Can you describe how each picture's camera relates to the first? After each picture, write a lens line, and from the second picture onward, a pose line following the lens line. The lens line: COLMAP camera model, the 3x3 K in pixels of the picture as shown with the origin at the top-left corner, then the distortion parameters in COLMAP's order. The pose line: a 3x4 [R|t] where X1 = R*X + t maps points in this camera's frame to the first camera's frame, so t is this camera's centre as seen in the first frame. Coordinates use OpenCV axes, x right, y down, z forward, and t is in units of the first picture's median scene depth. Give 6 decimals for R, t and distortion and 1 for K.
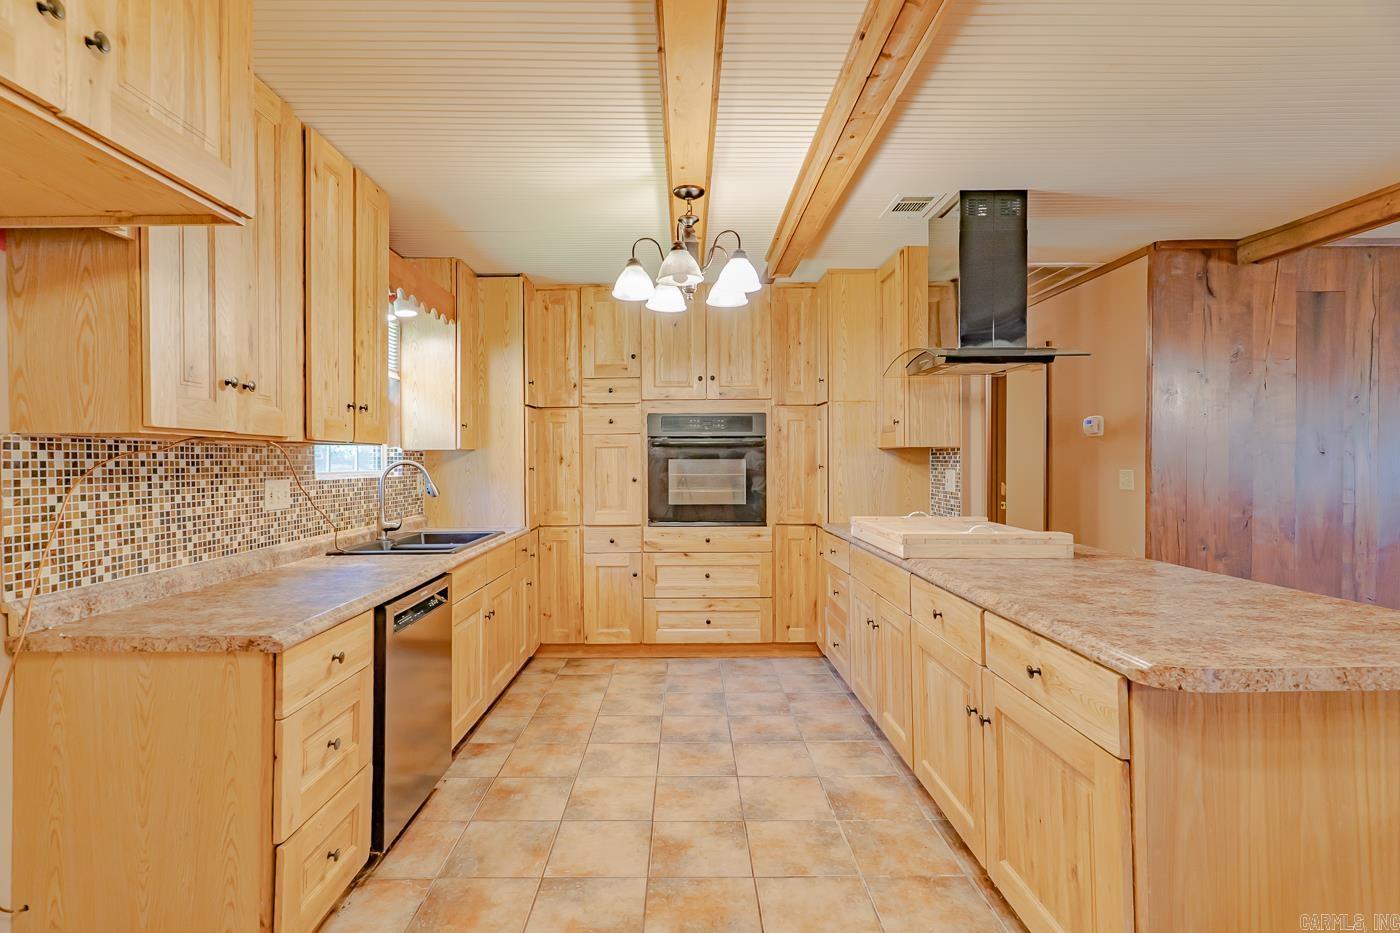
lens RADIAL K [[670.9, 0, 677.5], [0, 670.9, 461.1], [0, 0, 1]] dist [-0.001184, 0.000942]
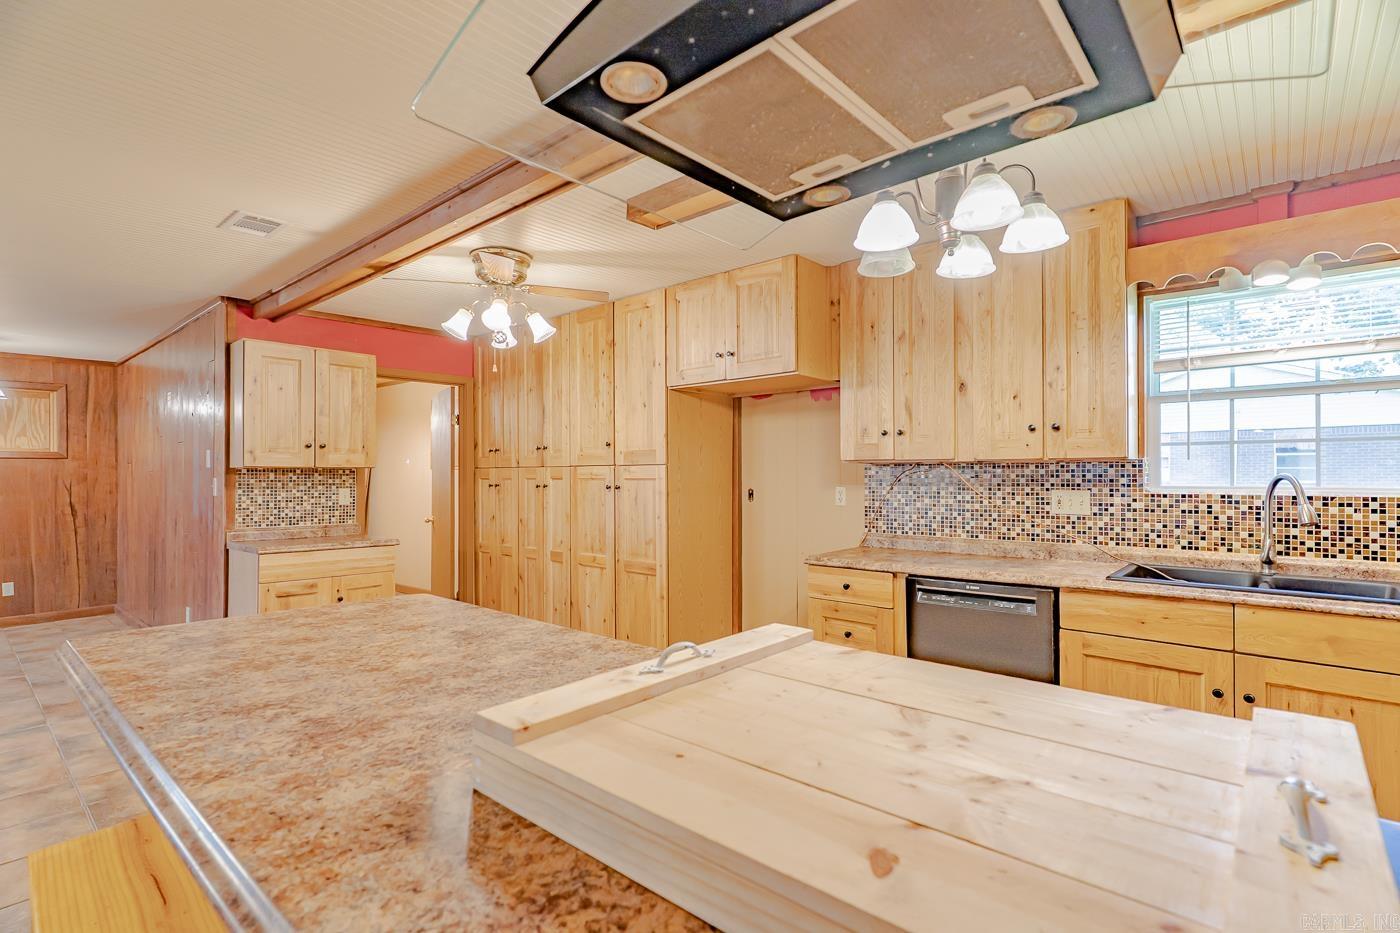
lens RADIAL K [[670.9, 0, 701.3], [0, 670.9, 471.7], [0, 0, 1]] dist [-0.001184, 0.000942]
pose [[-0.652130, 0.002226, -0.758104, 0.547715], [0.005621, 0.999982, -0.001899, -0.004615], [0.758086, -0.005500, -0.652131, 0.939707]]
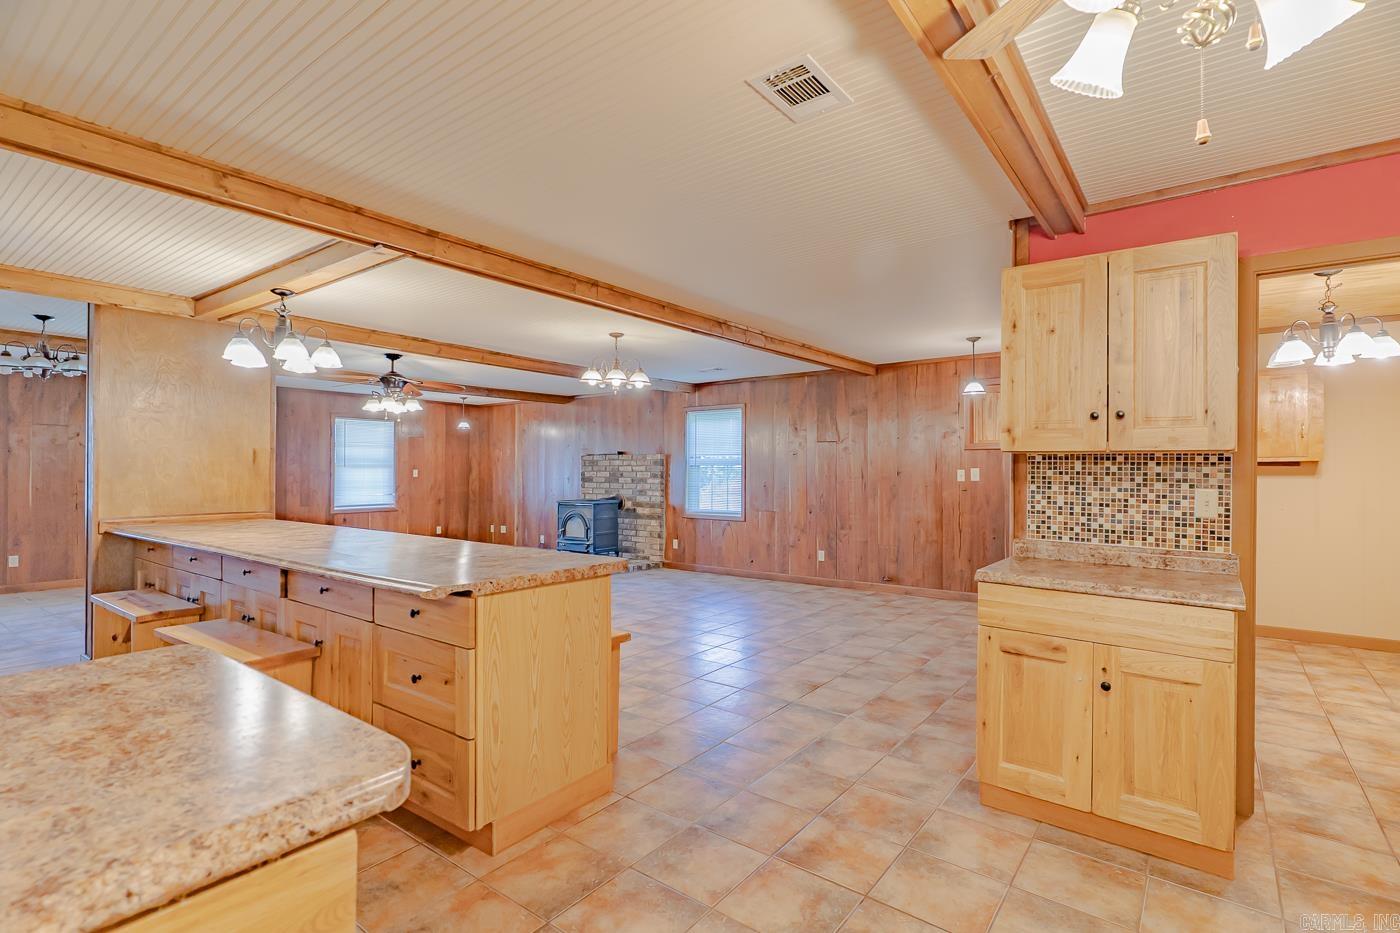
lens RADIAL K [[670.9, 0, 695.9], [0, 670.9, 463.9], [0, 0, 1]] dist [-0.001184, 0.000942]
pose [[-0.801477, 0.003597, 0.598014, 0.015664], [0.000393, 0.999985, -0.005488, -0.001613], [-0.598025, -0.004163, -0.801467, 0.477730]]
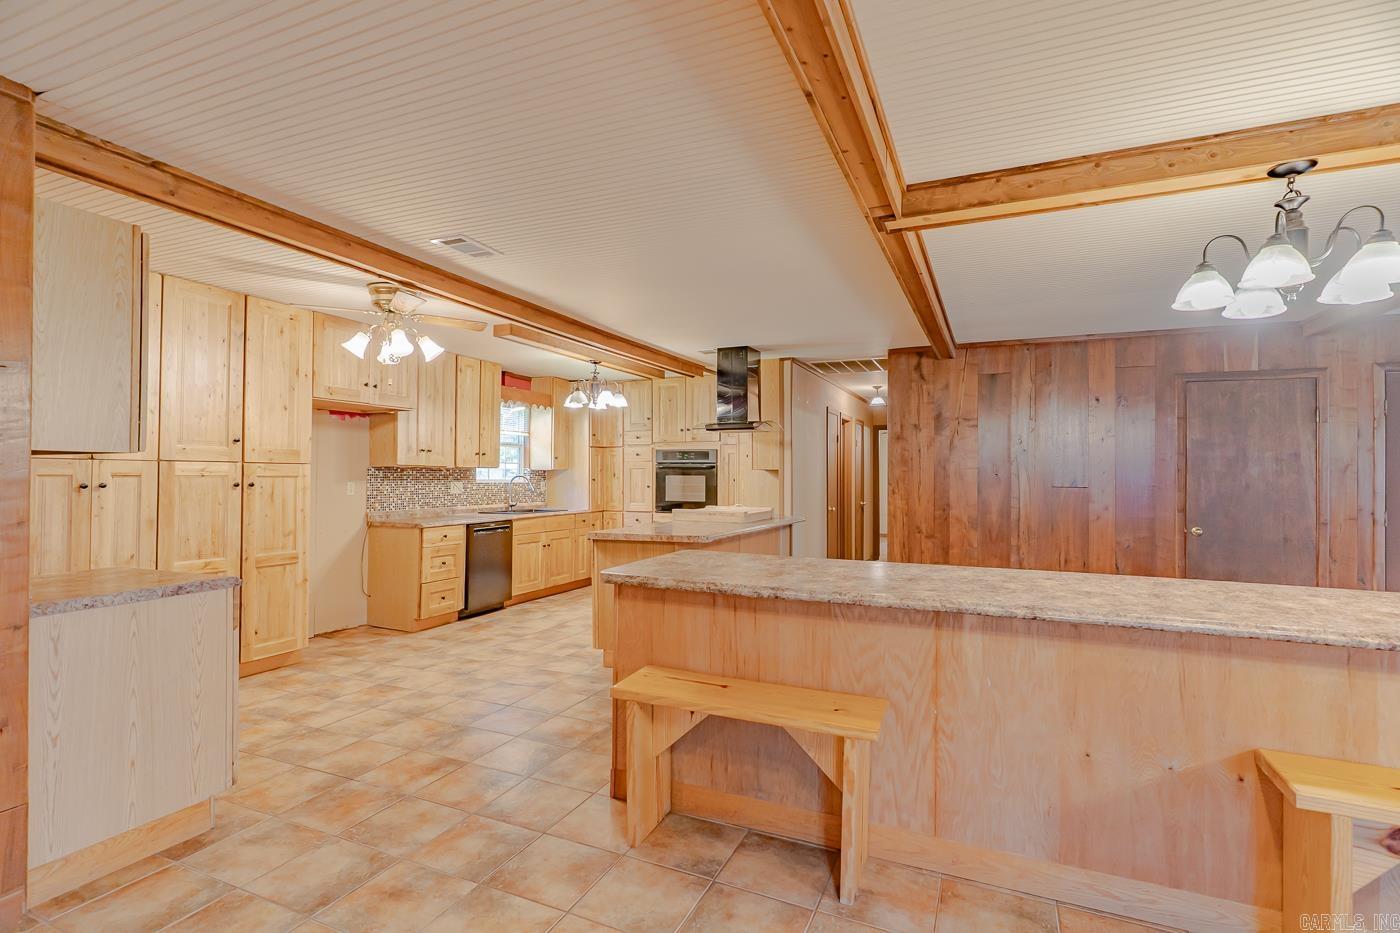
lens RADIAL K [[670.9, 0, 694.9], [0, 670.9, 466.6], [0, 0, 1]] dist [-0.001184, 0.000942]
pose [[0.917702, 0.003652, -0.397253, 0.934679], [-0.009784, 0.999862, -0.013410, -0.003631], [0.397150, 0.016193, 0.917611, -0.740155]]
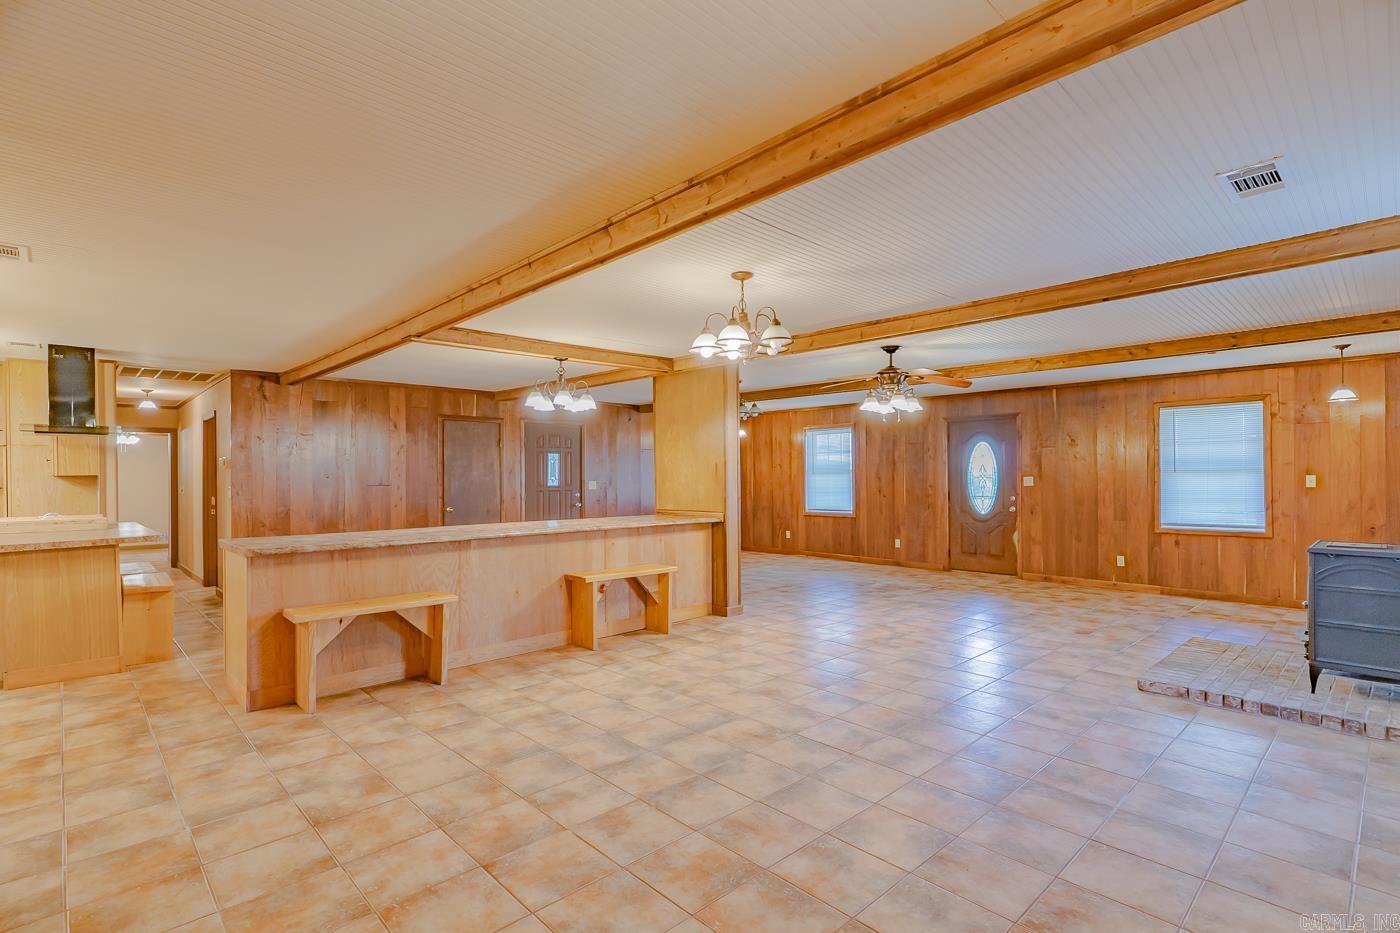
lens RADIAL K [[670.9, 0, 702.9], [0, 670.9, 477.4], [0, 0, 1]] dist [-0.001184, 0.000942]
pose [[0.711759, -0.005868, 0.702399, 0.318039], [0.009689, 0.999952, -0.001464, 0.001253], [-0.702357, 0.007848, 0.711782, -1.330434]]
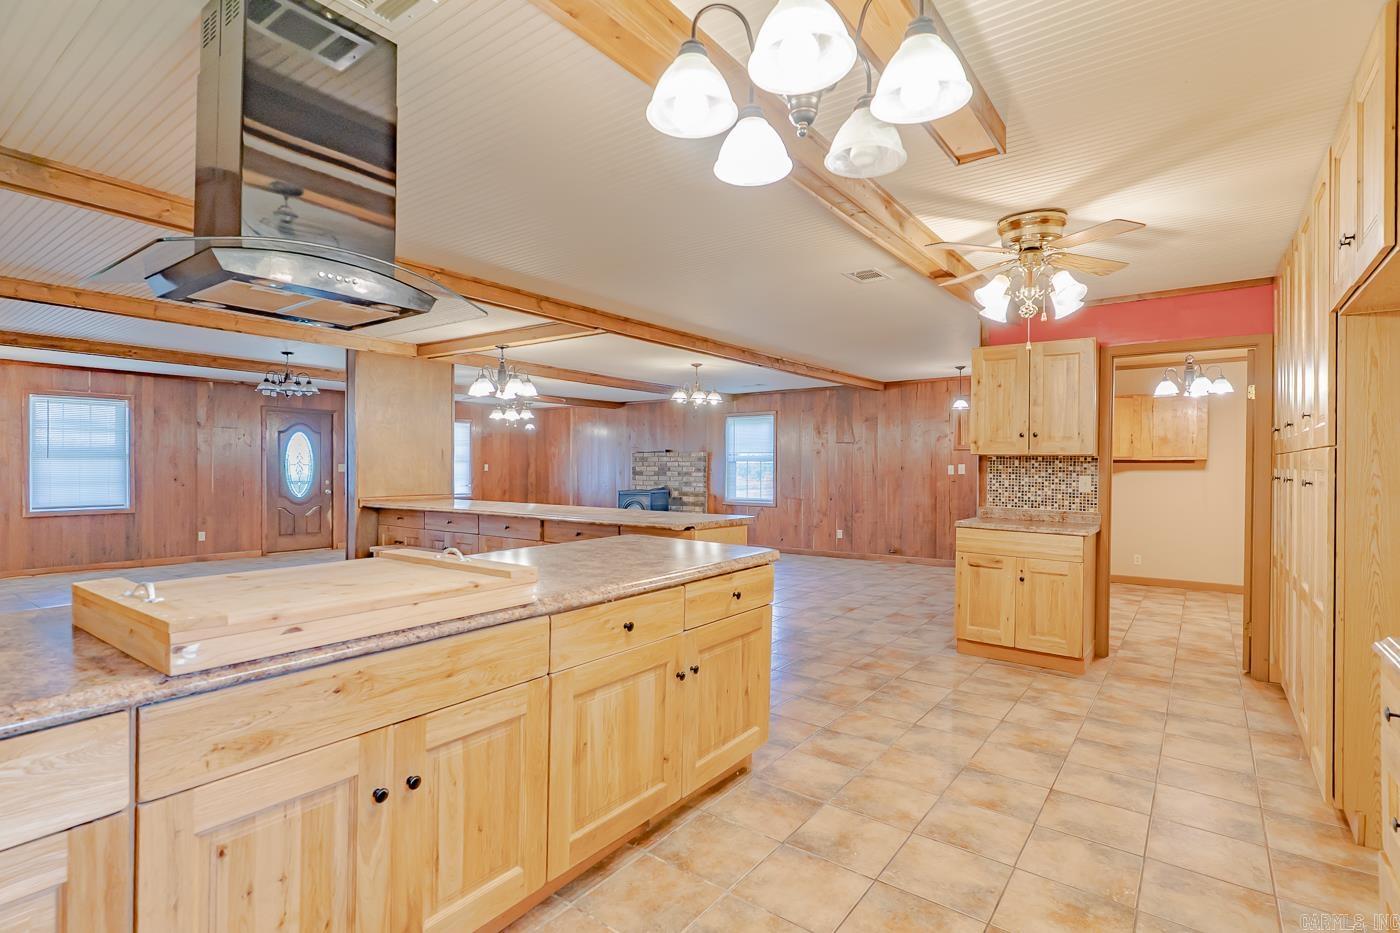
lens RADIAL K [[670.9, 0, 692.5], [0, 670.9, 471.2], [0, 0, 1]] dist [-0.001184, 0.000942]
pose [[-0.807370, -0.008796, 0.589981, -0.145976], [-0.002392, 0.999929, 0.011634, -0.001044], [-0.590041, 0.007982, -0.807334, 1.057344]]
